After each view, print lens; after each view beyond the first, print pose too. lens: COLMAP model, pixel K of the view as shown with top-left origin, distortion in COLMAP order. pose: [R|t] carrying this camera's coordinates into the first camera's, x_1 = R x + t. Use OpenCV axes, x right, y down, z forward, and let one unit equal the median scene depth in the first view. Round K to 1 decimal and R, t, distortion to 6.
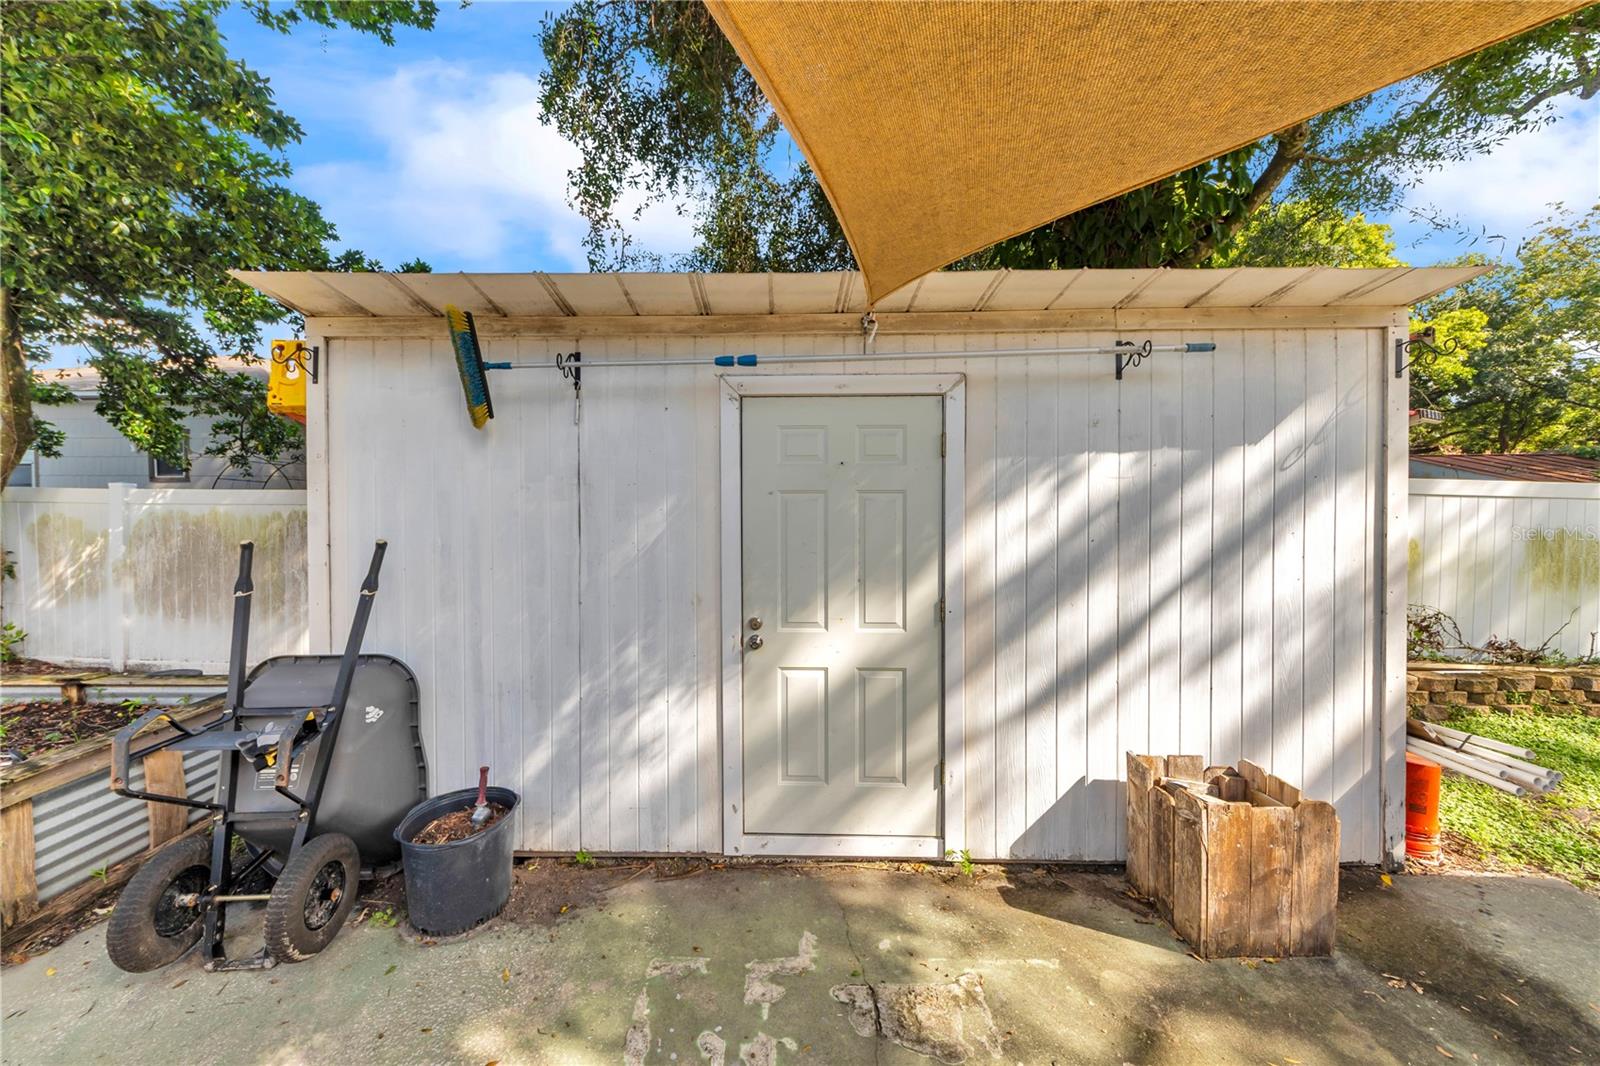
lens RADIAL K [[563.8, 0, 805.0], [0, 563.8, 540.5], [0, 0, 1]] dist [-0.000047, 0.000093]
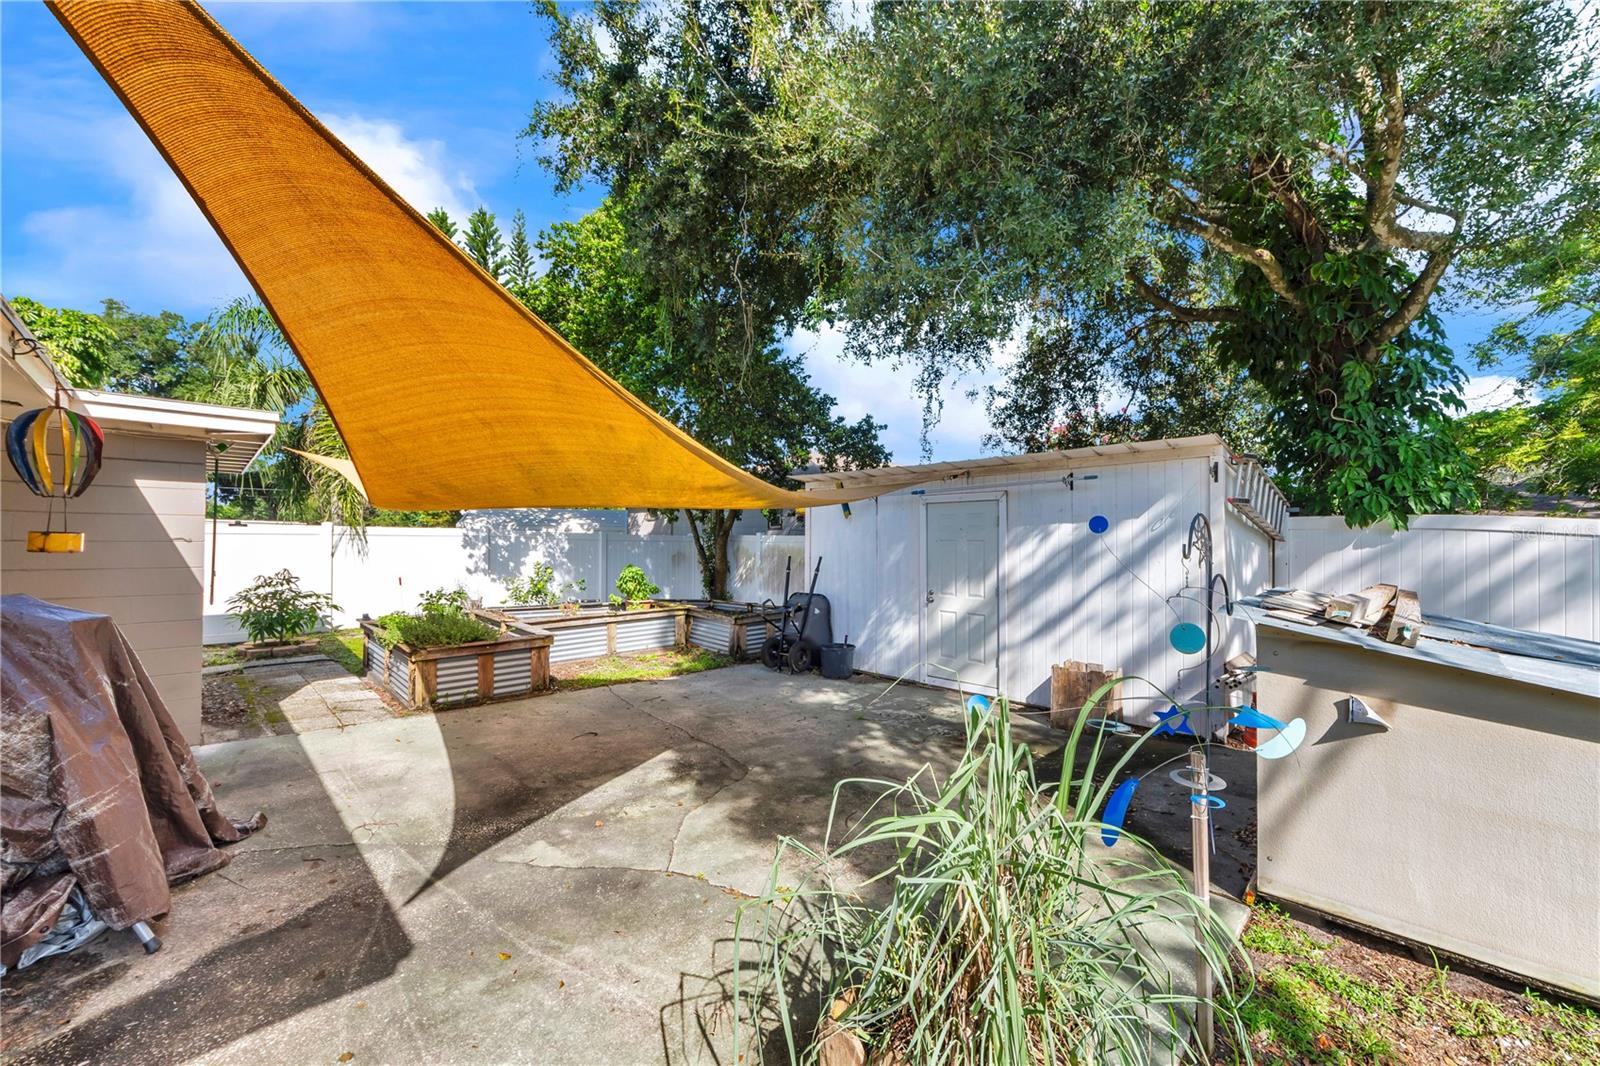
lens RADIAL K [[563.8, 0, 799.3], [0, 563.8, 533.6], [0, 0, 1]] dist [-0.000047, 0.000093]
pose [[0.720243, -0.003956, -0.693710, 1.277749], [-0.015244, 0.999652, -0.021528, -0.053252], [0.693554, 0.026080, 0.719932, -1.273733]]
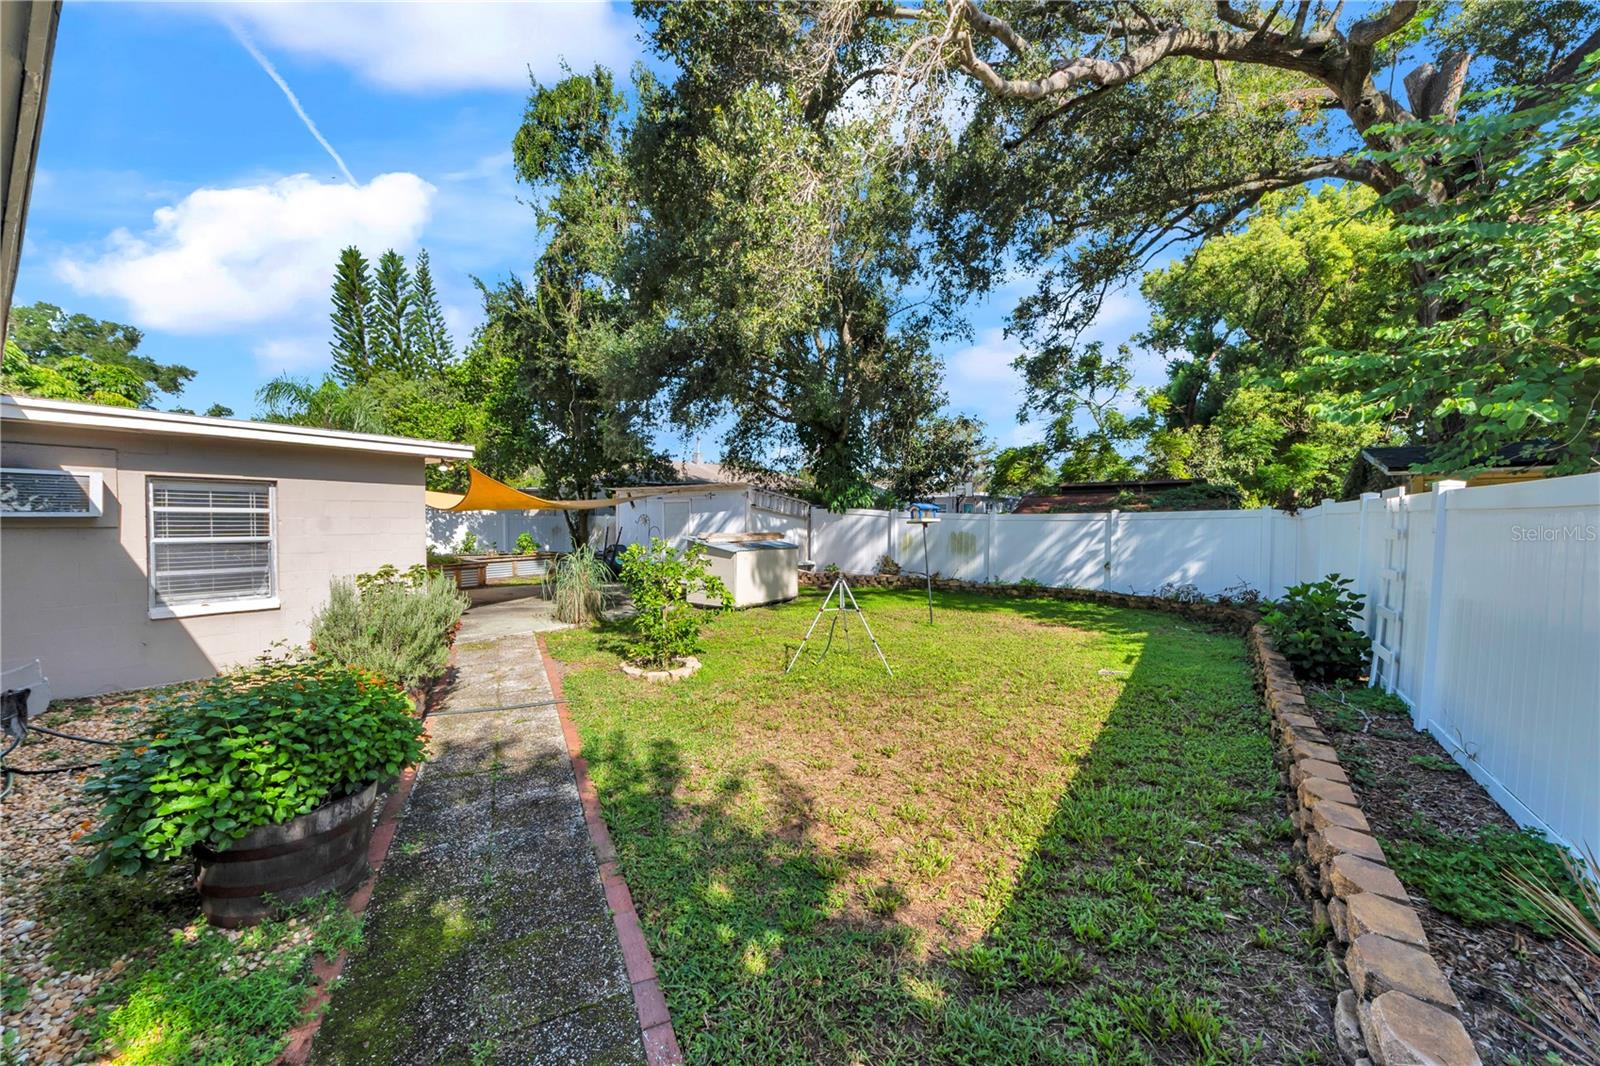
lens RADIAL K [[563.8, 0, 803.8], [0, 563.8, 526.5], [0, 0, 1]] dist [-0.000047, 0.000093]
pose [[0.829999, 0.008802, -0.557695, 4.515993], [-0.013238, 0.999905, -0.003920, 0.003451], [0.557608, 0.010636, 0.830037, -3.149473]]
